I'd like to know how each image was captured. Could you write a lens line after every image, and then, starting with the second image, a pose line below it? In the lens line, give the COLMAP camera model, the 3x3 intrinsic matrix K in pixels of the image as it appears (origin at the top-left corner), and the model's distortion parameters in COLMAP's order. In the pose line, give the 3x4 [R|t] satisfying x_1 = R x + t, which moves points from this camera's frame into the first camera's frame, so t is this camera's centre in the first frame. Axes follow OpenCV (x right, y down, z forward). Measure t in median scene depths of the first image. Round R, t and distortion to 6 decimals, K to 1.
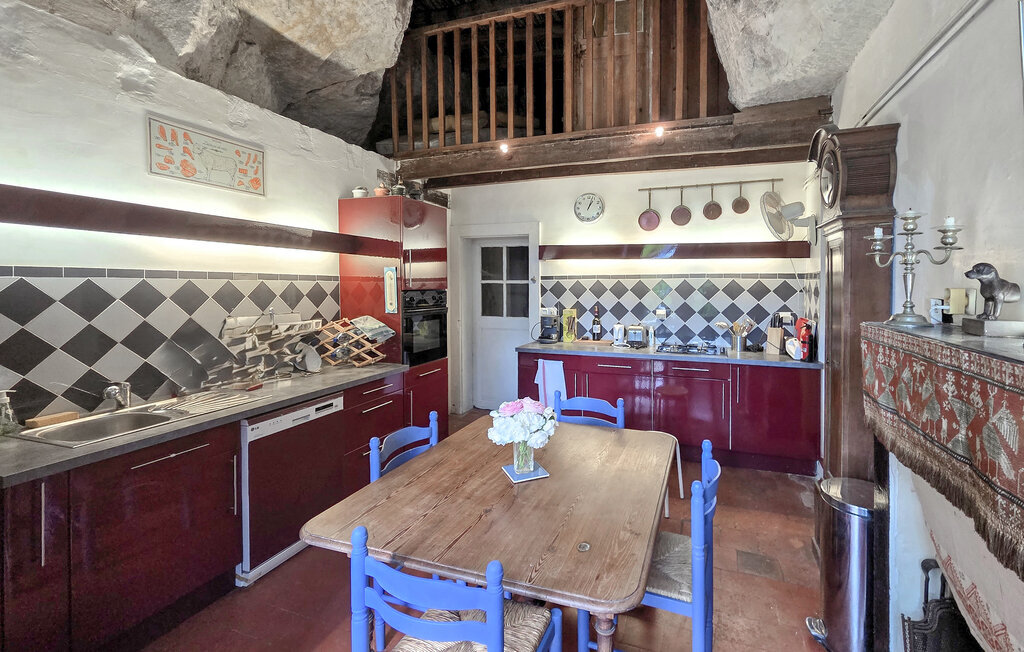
lens RADIAL K [[429.6, 0, 568.1], [0, 429.6, 283.6], [0, 0, 1]] dist [0.001637, 0.000075]
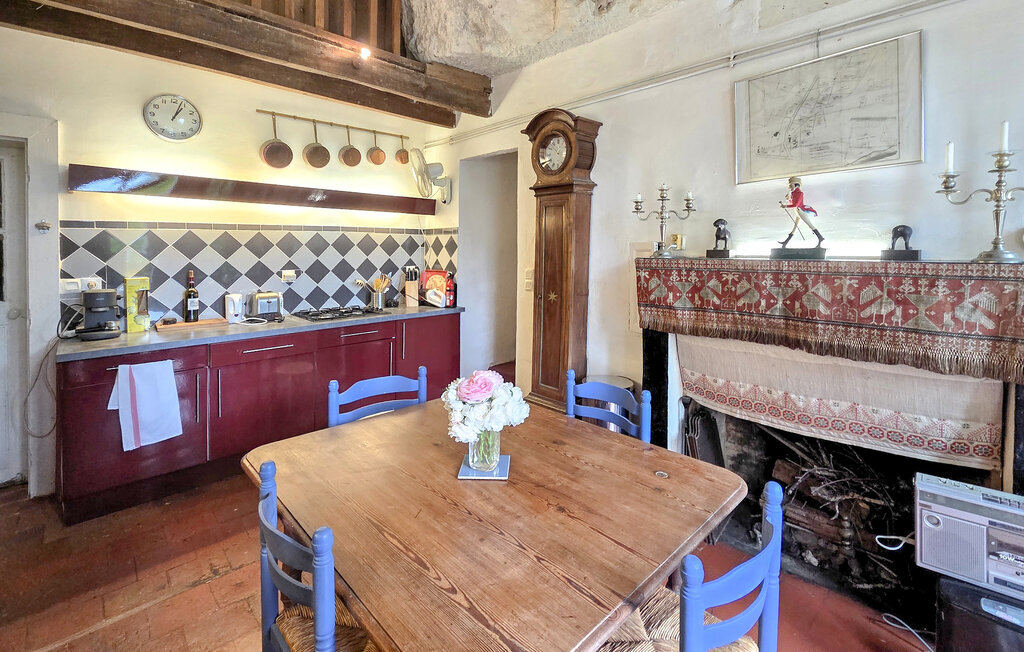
lens RADIAL K [[457.0, 0, 511.7], [0, 457.0, 253.5], [0, 0, 1]] dist [0.002364, 0.000080]
pose [[0.476142, -0.014891, 0.879242, -0.350435], [0.003143, 0.999879, 0.015232, 0.019781], [-0.879363, -0.004489, 0.476131, 0.253797]]
